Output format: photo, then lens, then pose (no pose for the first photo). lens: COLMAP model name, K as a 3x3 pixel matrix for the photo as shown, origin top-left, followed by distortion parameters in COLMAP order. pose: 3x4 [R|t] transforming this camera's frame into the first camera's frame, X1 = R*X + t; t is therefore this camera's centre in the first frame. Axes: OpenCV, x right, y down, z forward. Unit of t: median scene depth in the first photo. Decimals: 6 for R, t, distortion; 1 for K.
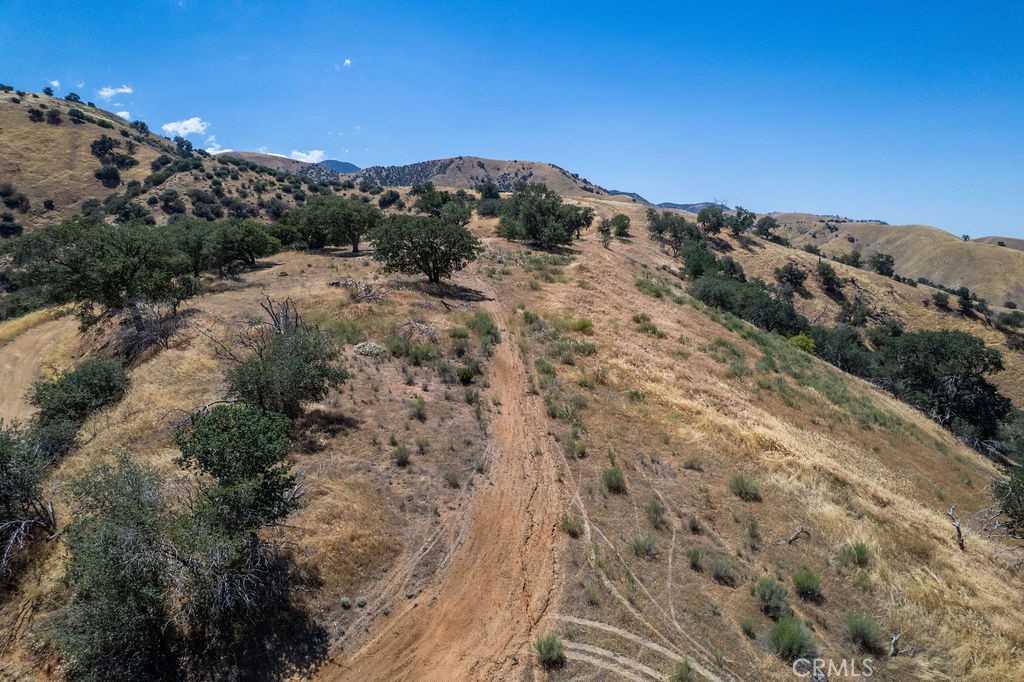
lens RADIAL K [[654.5, 0, 496.9], [0, 654.5, 343.5], [0, 0, 1]] dist [-0.076861, 0.066769]
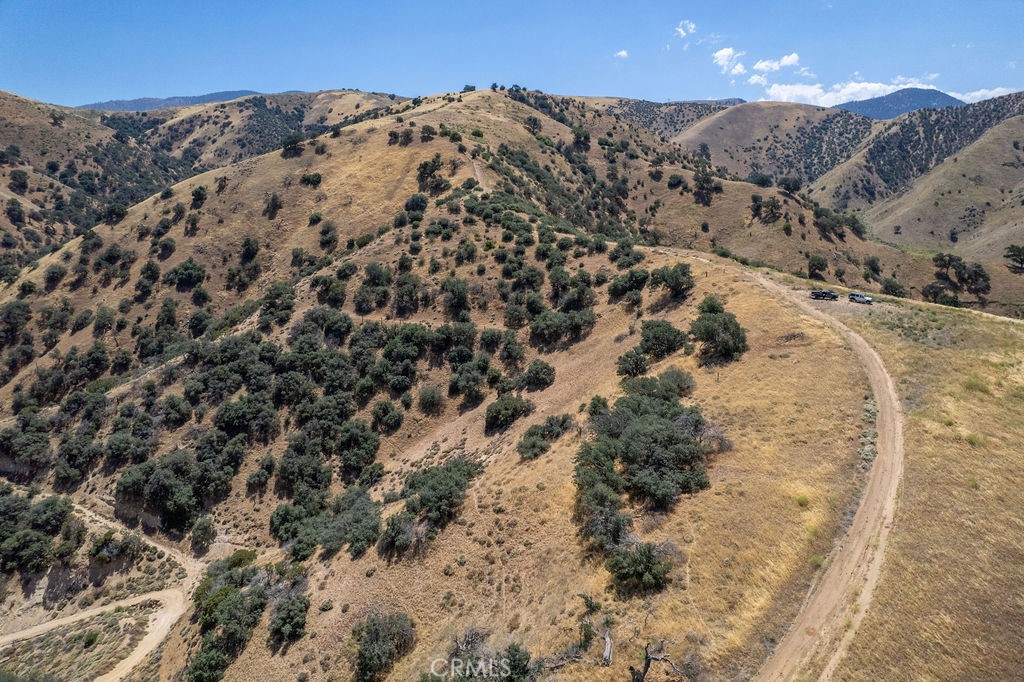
lens RADIAL K [[654.5, 0, 518.0], [0, 654.5, 344.4], [0, 0, 1]] dist [-0.076861, 0.066769]
pose [[0.703389, 0.168380, -0.690574, 0.141073], [-0.102438, 0.985408, 0.135929, -0.201510], [0.703385, -0.024870, 0.710373, 0.437185]]
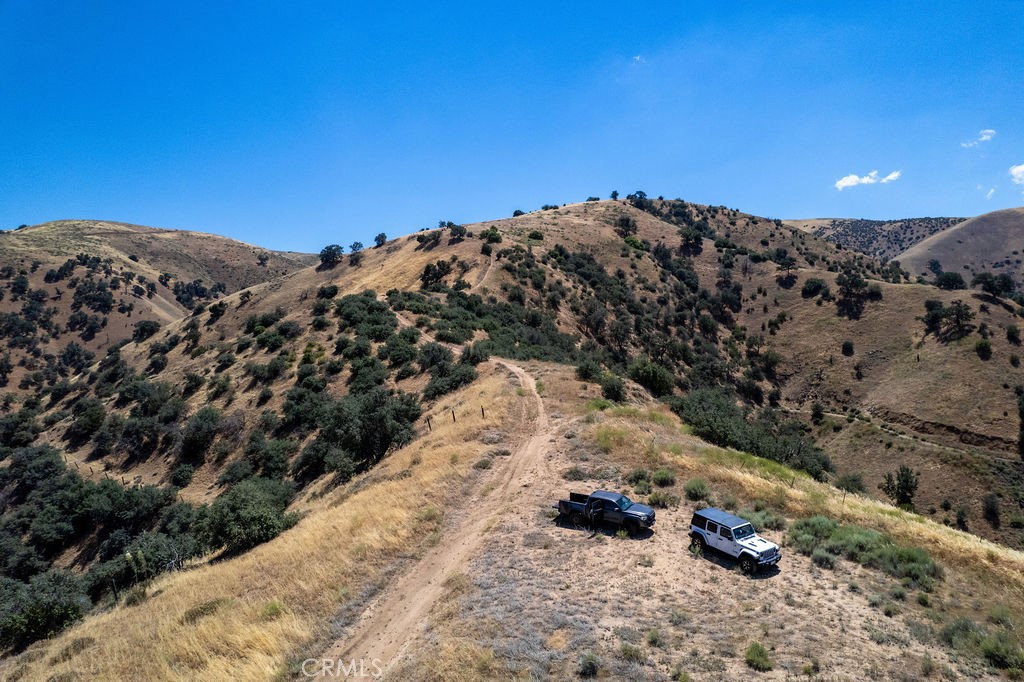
lens RADIAL K [[654.5, 0, 518.5], [0, 654.5, 343.6], [0, 0, 1]] dist [-0.076861, 0.066769]
pose [[0.420635, 0.021431, -0.906977, 0.084158], [-0.117838, 0.992543, -0.031198, -0.217867], [0.899545, 0.120000, 0.420023, 0.785891]]
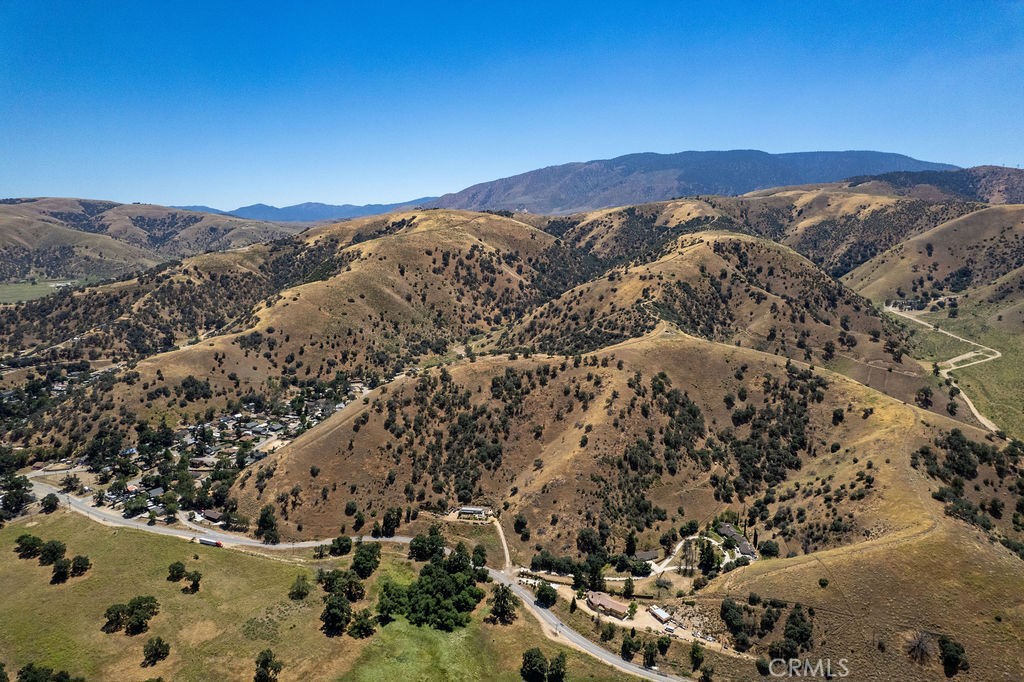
lens RADIAL K [[654.5, 0, 517.8], [0, 654.5, 346.7], [0, 0, 1]] dist [-0.076861, 0.066769]
pose [[0.198999, 0.179117, -0.963492, 2.139209], [-0.143362, 0.977899, 0.152185, -0.419940], [0.969457, 0.107843, 0.220280, -0.178102]]
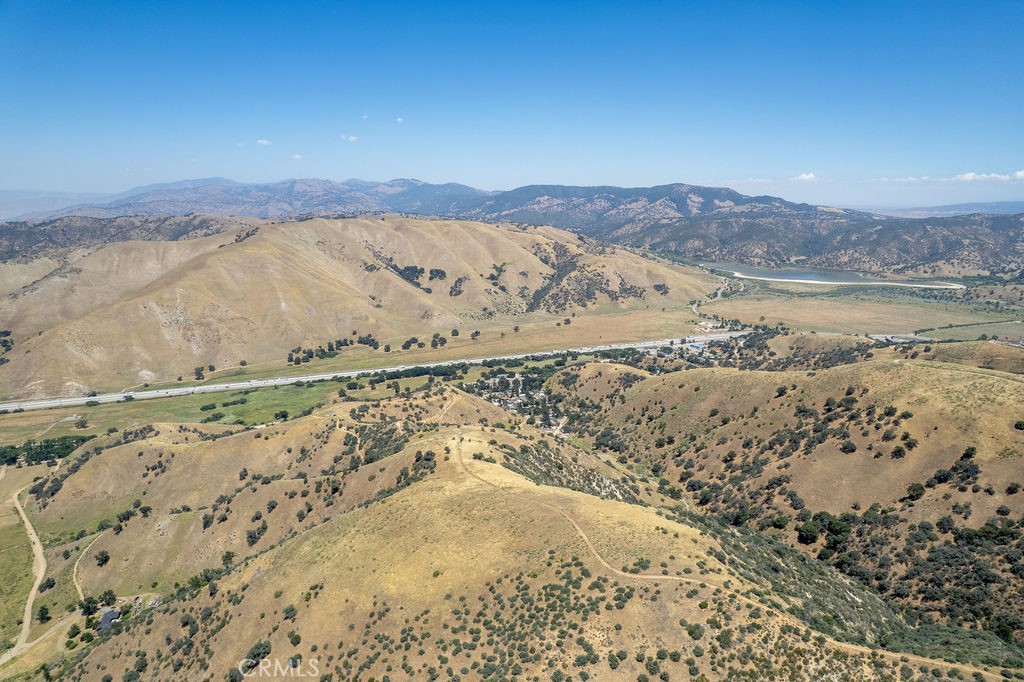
lens RADIAL K [[654.5, 0, 518.0], [0, 654.5, 345.7], [0, 0, 1]] dist [-0.076861, 0.066769]
pose [[-0.890473, -0.110171, 0.441497, -1.910880], [0.059449, 0.933765, 0.352916, -1.419248], [-0.451135, 0.340509, -0.824943, 2.700038]]
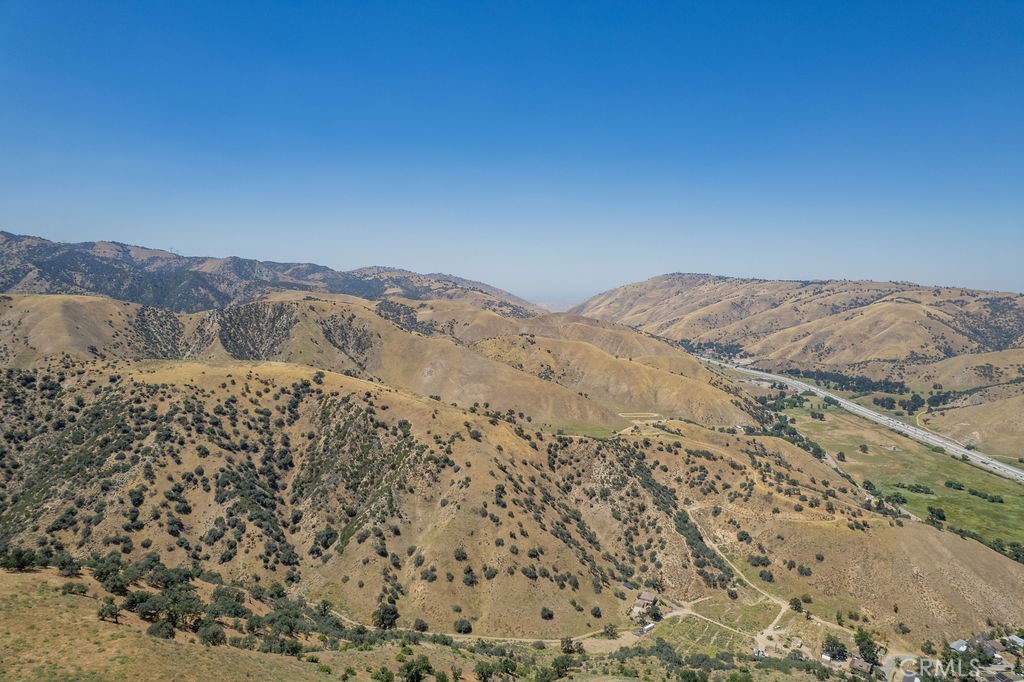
lens RADIAL K [[654.5, 0, 520.0], [0, 654.5, 346.7], [0, 0, 1]] dist [-0.076861, 0.066769]
pose [[0.751334, -0.072602, 0.655916, -2.135358], [0.095501, 0.995429, 0.000789, -0.615452], [-0.652976, 0.062047, 0.754833, -0.813163]]
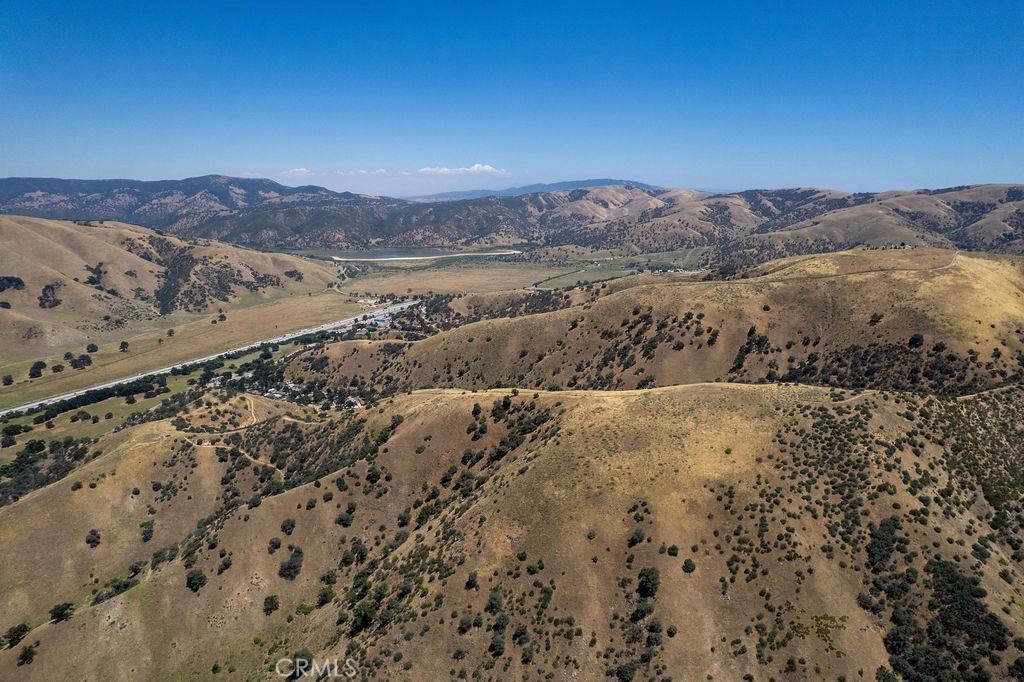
lens RADIAL K [[654.5, 0, 519.5], [0, 654.5, 344.5], [0, 0, 1]] dist [-0.076861, 0.066769]
pose [[-0.970963, 0.055587, -0.232683, -0.658650], [-0.034963, 0.929215, 0.367881, -1.307194], [0.236662, 0.365334, -0.900290, 2.937474]]
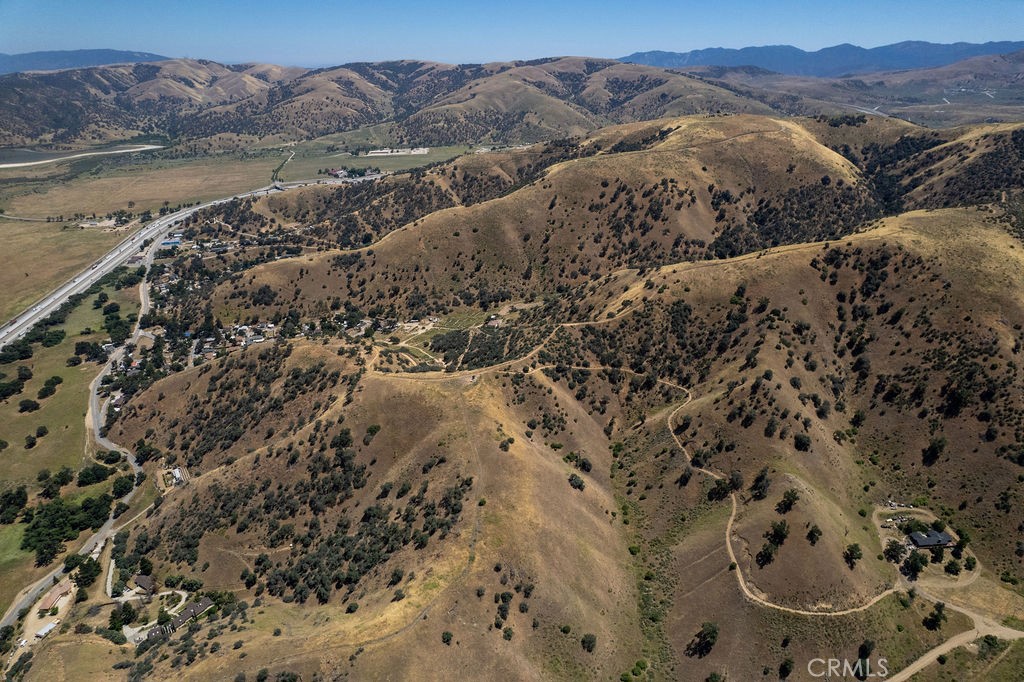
lens RADIAL K [[654.5, 0, 519.0], [0, 654.5, 345.6], [0, 0, 1]] dist [-0.076861, 0.066769]
pose [[-0.596992, 0.322303, -0.734657, 1.274832], [-0.120007, 0.869568, 0.479009, -1.193262], [0.793221, 0.374128, -0.480447, 1.819772]]
